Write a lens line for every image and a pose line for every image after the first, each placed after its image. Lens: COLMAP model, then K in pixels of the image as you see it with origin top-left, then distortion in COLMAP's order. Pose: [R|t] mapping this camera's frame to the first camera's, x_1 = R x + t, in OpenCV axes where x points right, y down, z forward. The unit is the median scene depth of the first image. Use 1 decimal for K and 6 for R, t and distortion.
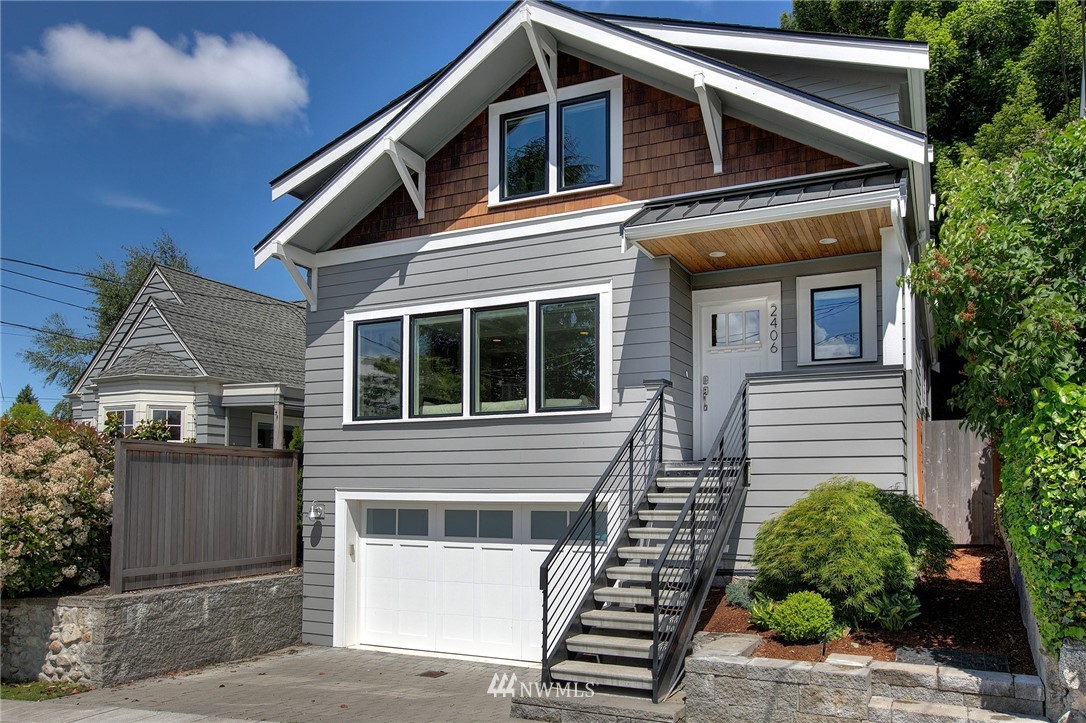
lens RADIAL K [[839.9, 0, 541.8], [0, 839.9, 397.3], [0, 0, 1]] dist [-0.044809, 0.119337]
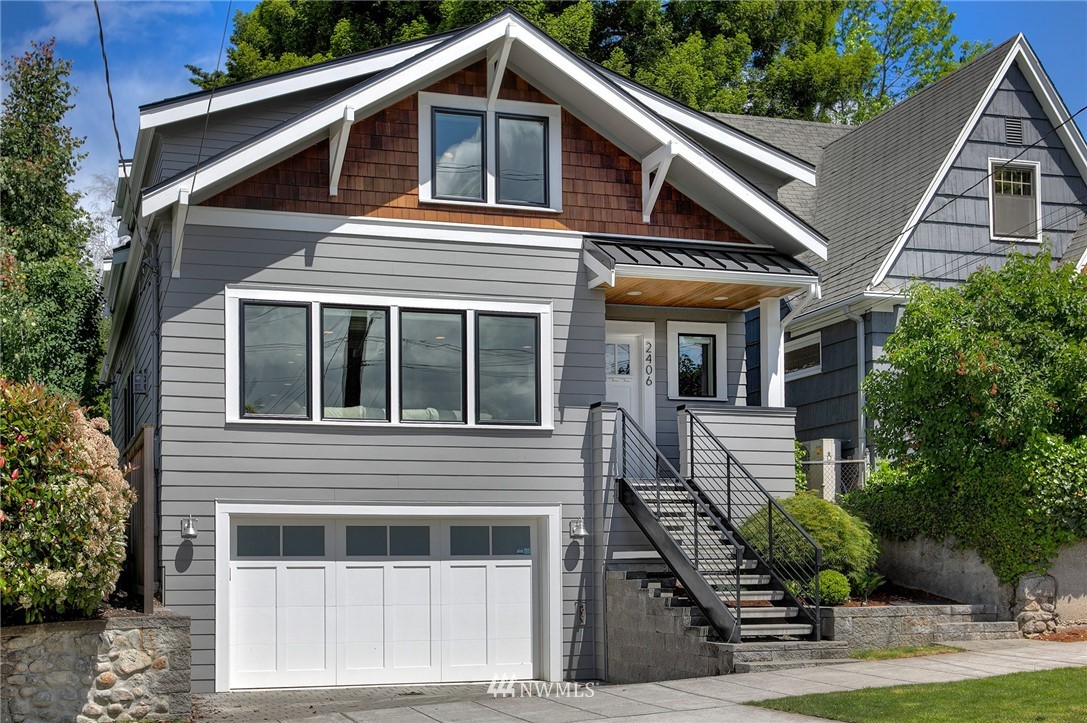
lens RADIAL K [[1293.4, 0, 543.5], [0, 1293.4, 361.5], [0, 0, 1]] dist [-0.017525, -0.001356]
pose [[0.723654, 0.098951, 0.683033, -0.970607], [-0.068365, 0.995079, -0.071726, 0.046867], [-0.686769, 0.005209, 0.726857, -0.150011]]
